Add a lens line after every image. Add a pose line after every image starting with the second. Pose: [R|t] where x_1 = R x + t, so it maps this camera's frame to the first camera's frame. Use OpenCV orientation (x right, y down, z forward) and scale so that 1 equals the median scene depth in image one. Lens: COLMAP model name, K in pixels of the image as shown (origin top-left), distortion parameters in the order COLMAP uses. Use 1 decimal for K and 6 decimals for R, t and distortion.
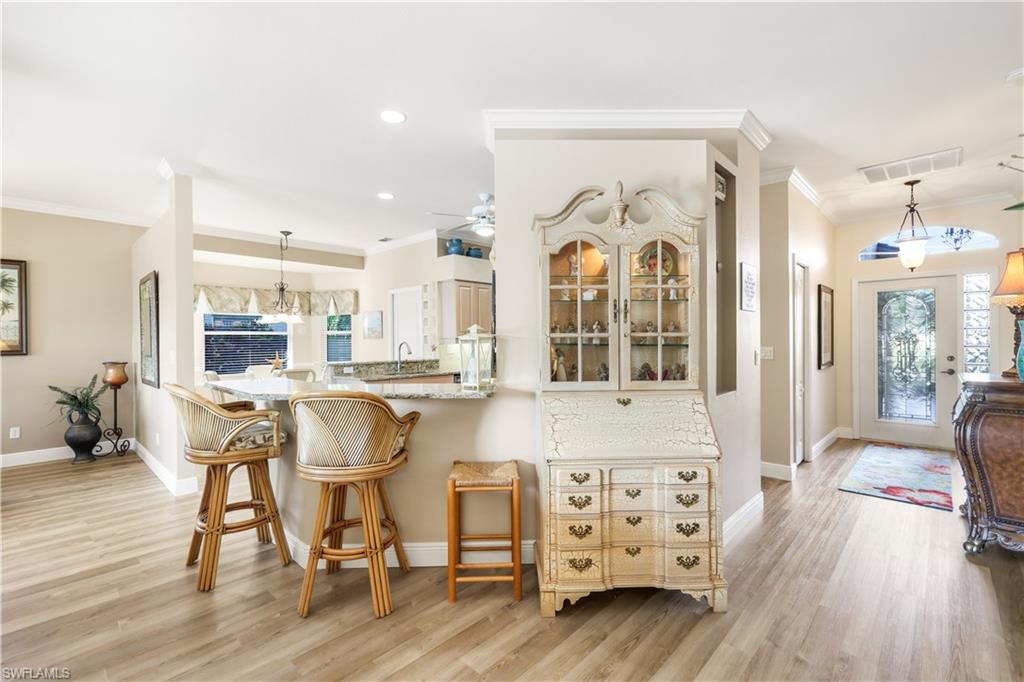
lens RADIAL K [[450.5, 0, 513.9], [0, 450.5, 339.9], [0, 0, 1]] dist [0.006432, -0.000563]
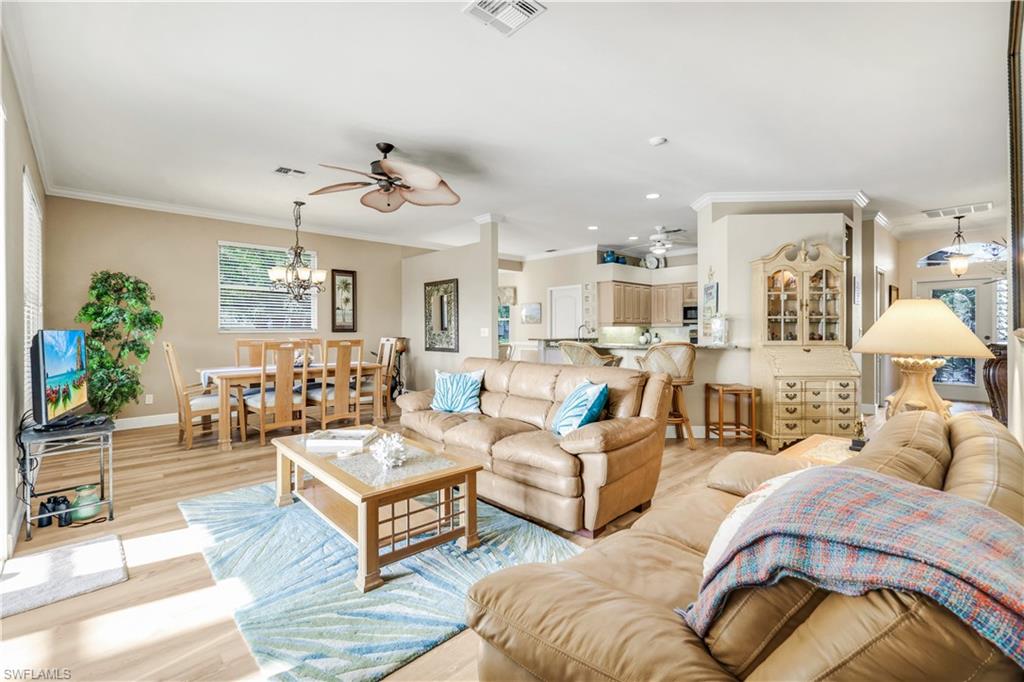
lens RADIAL K [[450.5, 0, 512.6], [0, 450.5, 330.9], [0, 0, 1]] dist [0.006432, -0.000563]
pose [[0.998546, 0.003930, -0.053770, -0.494102], [-0.003791, 0.999989, 0.002677, 0.025636], [0.053780, -0.002469, 0.998550, -0.556261]]
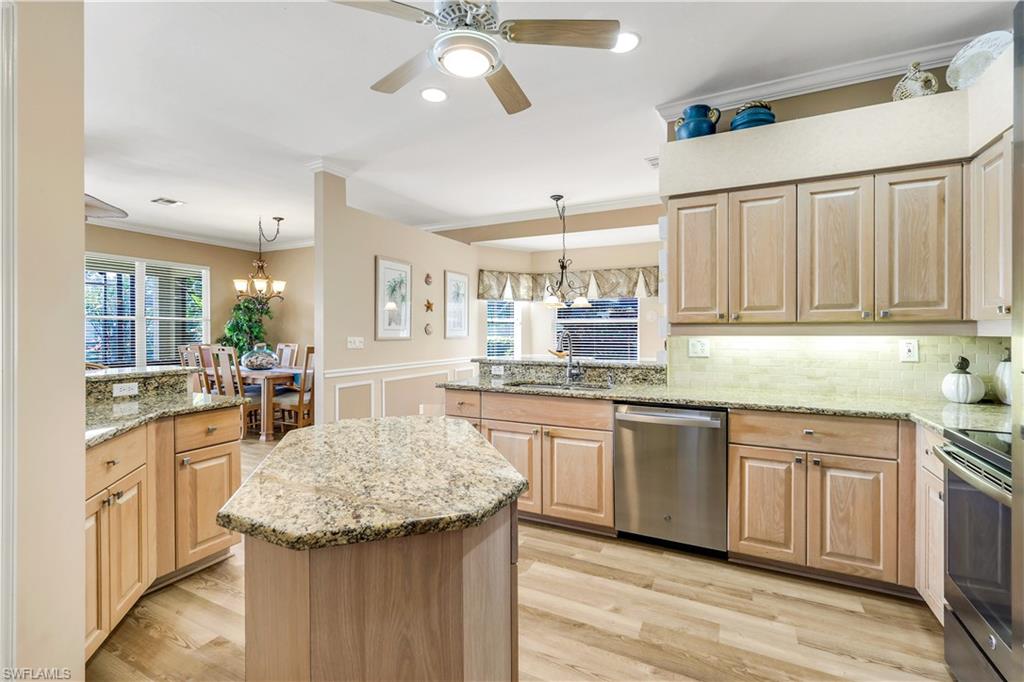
lens RADIAL K [[450.5, 0, 513.6], [0, 450.5, 331.8], [0, 0, 1]] dist [0.006432, -0.000563]
pose [[0.294825, 0.007977, -0.955518, 0.363217], [-0.004575, 0.999965, 0.006936, 0.002500], [0.955540, 0.002326, 0.294851, 0.960920]]
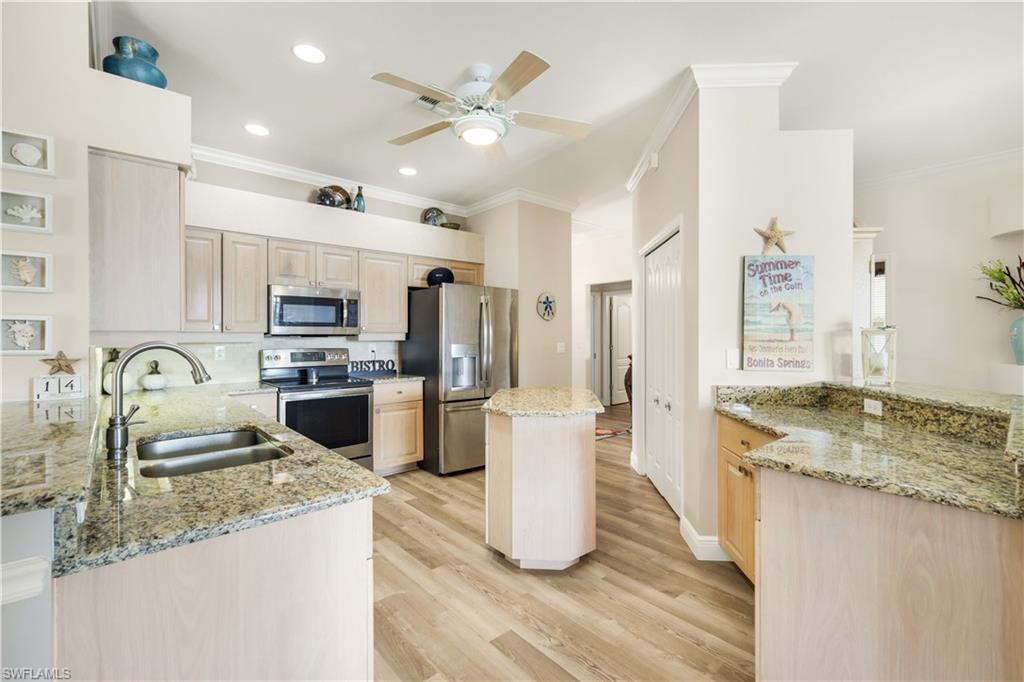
lens RADIAL K [[450.5, 0, 515.3], [0, 450.5, 335.2], [0, 0, 1]] dist [0.006432, -0.000563]
pose [[0.084839, 0.008143, 0.996361, -0.630600], [0.003988, 0.999956, -0.008512, 0.004365], [-0.996387, 0.004696, 0.084803, 0.954241]]
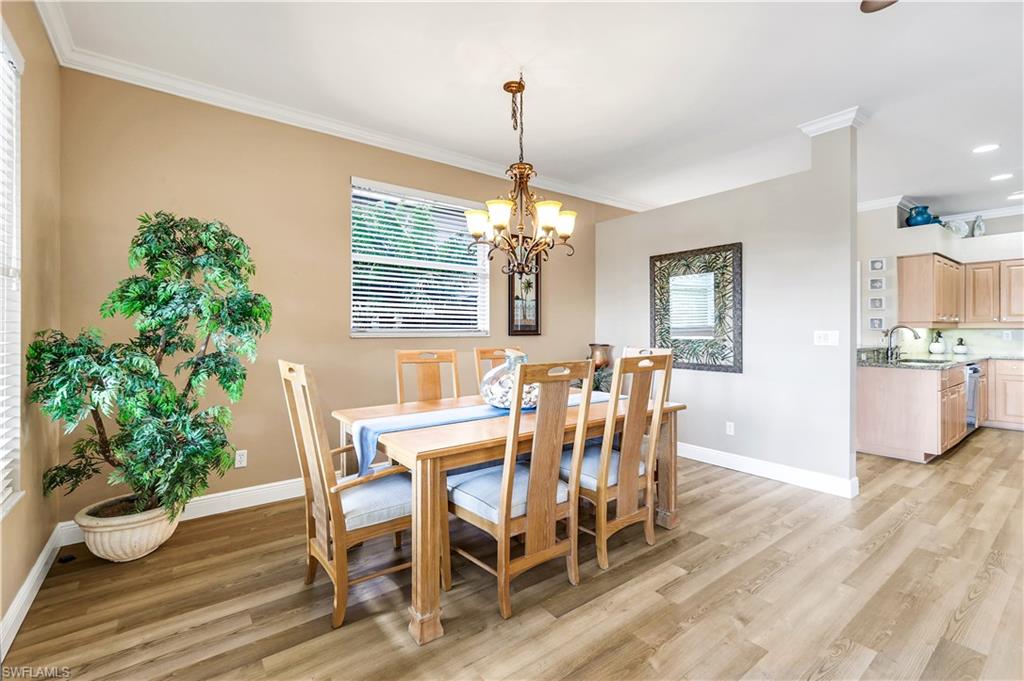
lens RADIAL K [[450.5, 0, 516.9], [0, 450.5, 329.4], [0, 0, 1]] dist [0.006432, -0.000563]
pose [[0.987489, 0.006992, -0.157534, -1.052161], [-0.007421, 0.999970, -0.002132, 0.024788], [0.157514, 0.003275, 0.987511, 0.034842]]
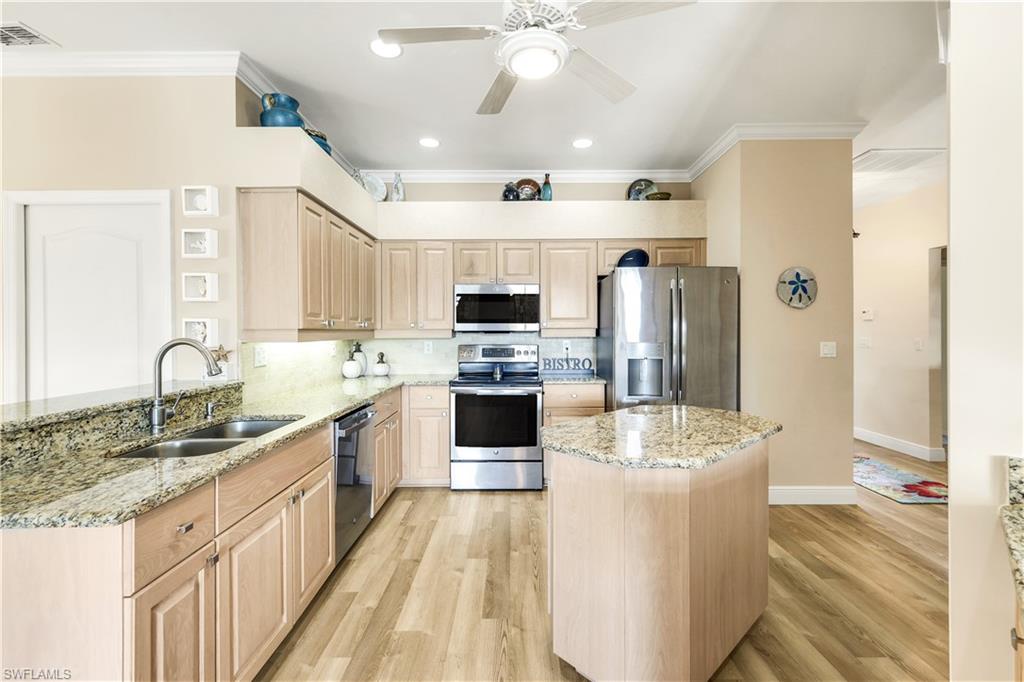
lens RADIAL K [[450.5, 0, 513.9], [0, 450.5, 332.6], [0, 0, 1]] dist [0.006432, -0.000563]
pose [[0.723238, 0.002767, 0.690594, -0.374861], [0.000935, 0.999987, -0.004987, 0.002030], [-0.690598, 0.004252, 0.723226, 0.752759]]
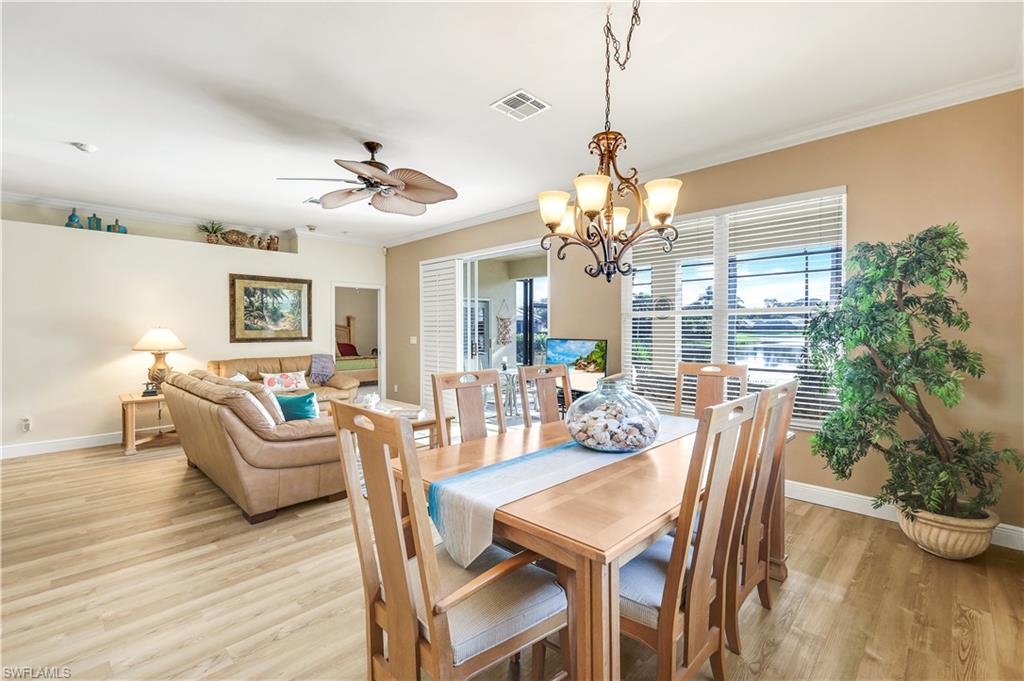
lens RADIAL K [[450.5, 0, 515.9], [0, 450.5, 335.9], [0, 0, 1]] dist [0.006432, -0.000563]
pose [[-0.999838, 0.008995, 0.015567, -1.053380], [0.009240, 0.999834, 0.015719, 0.003121], [-0.015423, 0.015860, -0.999755, 1.113059]]
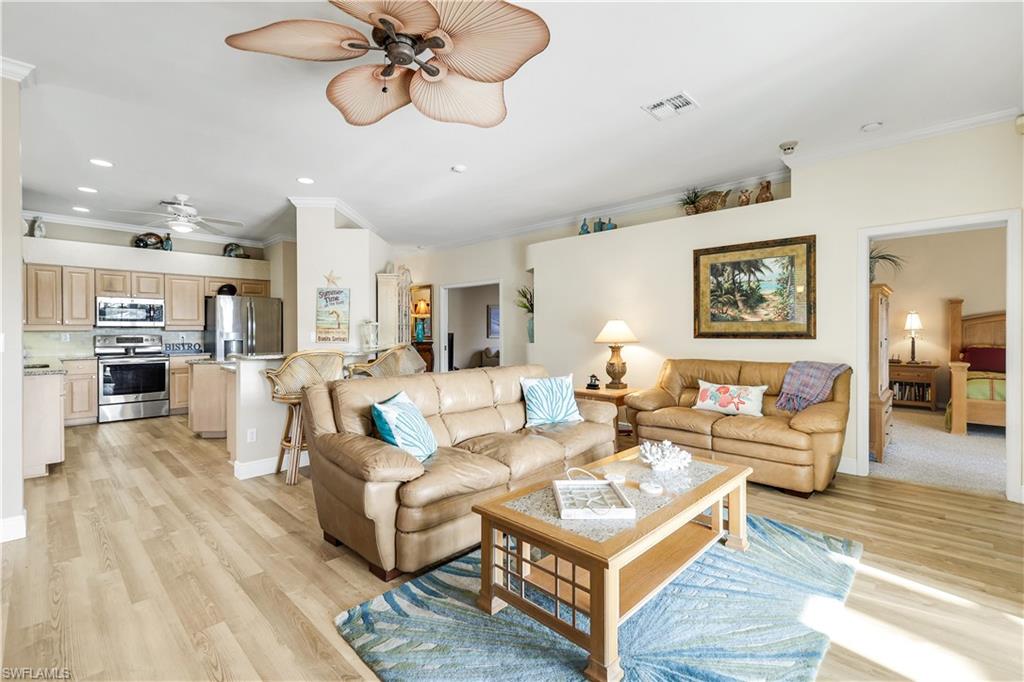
lens RADIAL K [[450.5, 0, 513.3], [0, 450.5, 334.7], [0, 0, 1]] dist [0.006432, -0.000563]
pose [[0.001600, -0.000492, 0.999999, -1.236286], [0.005167, 0.999987, 0.000483, 0.026259], [-0.999985, 0.005166, 0.001603, 0.189362]]
